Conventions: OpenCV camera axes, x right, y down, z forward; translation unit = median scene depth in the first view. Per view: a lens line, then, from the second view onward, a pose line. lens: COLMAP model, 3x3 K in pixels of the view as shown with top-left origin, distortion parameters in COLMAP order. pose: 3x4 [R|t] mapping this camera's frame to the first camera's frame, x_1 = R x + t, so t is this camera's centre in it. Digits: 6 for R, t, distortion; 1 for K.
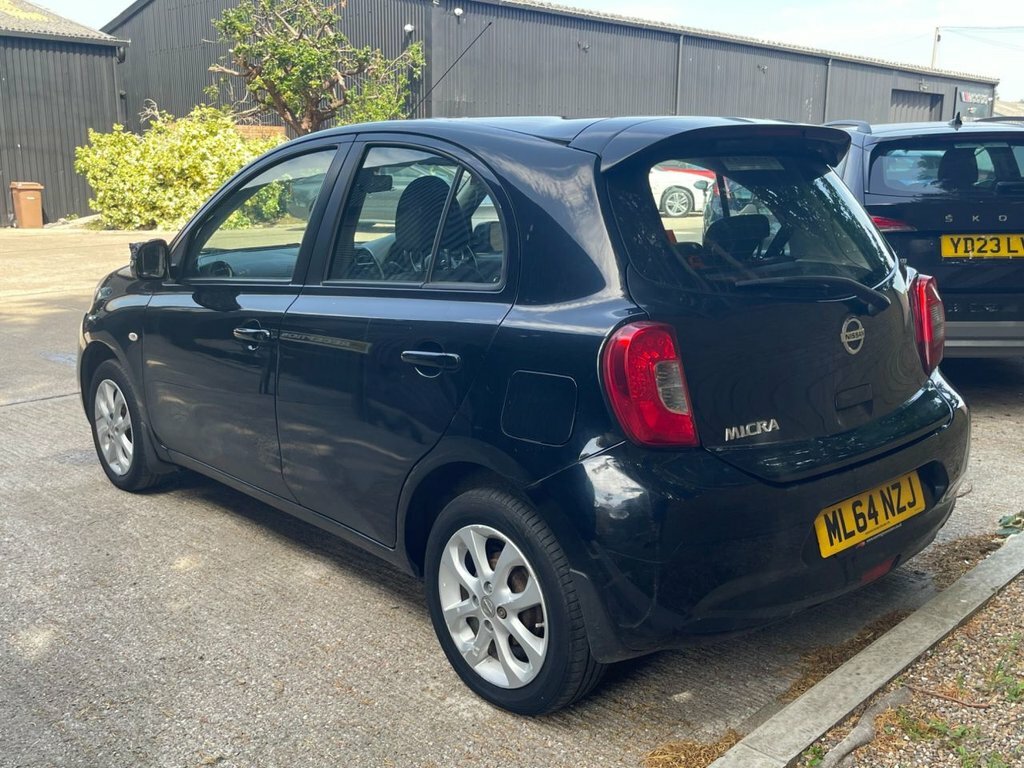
lens RADIAL K [[959.3, 0, 511.9], [0, 959.3, 382.6], [0, 0, 1]] dist [0.000854, 0.000000]
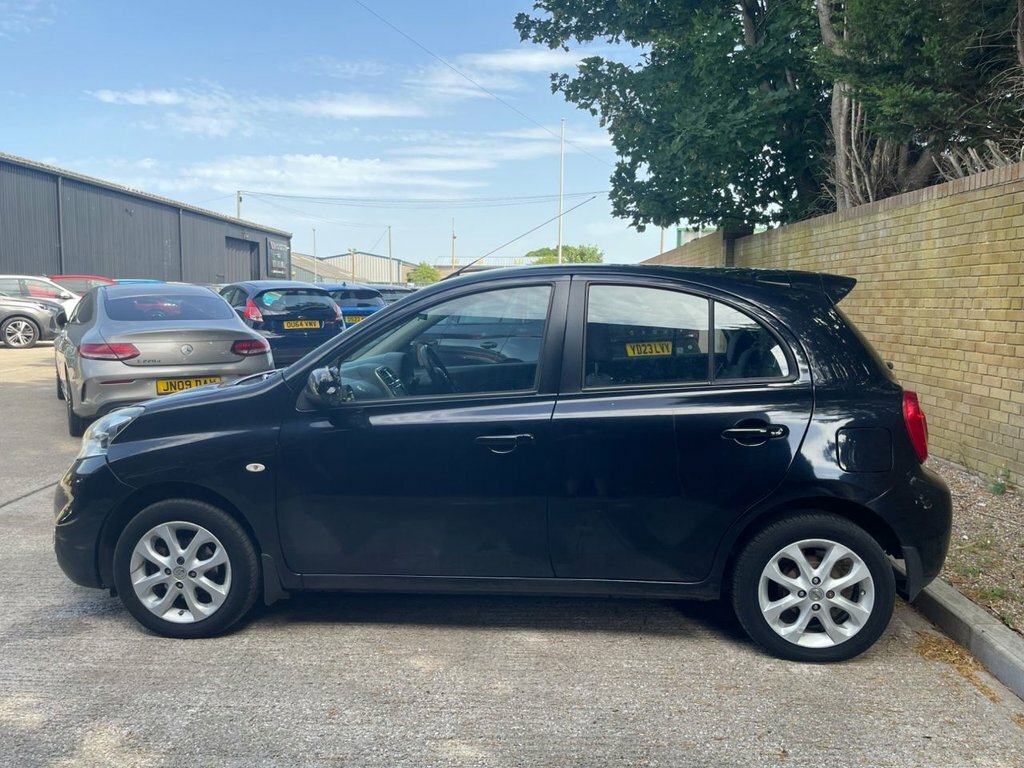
lens RADIAL K [[804.4, 0, 512.0], [0, 804.4, 386.0], [0, 0, 1]] dist [0.030034, -0.001214]
pose [[0.755380, -0.063438, 0.652209, -0.680938], [0.136541, 0.988694, -0.061974, -0.038812], [-0.640904, 0.135867, 0.755501, 0.187649]]
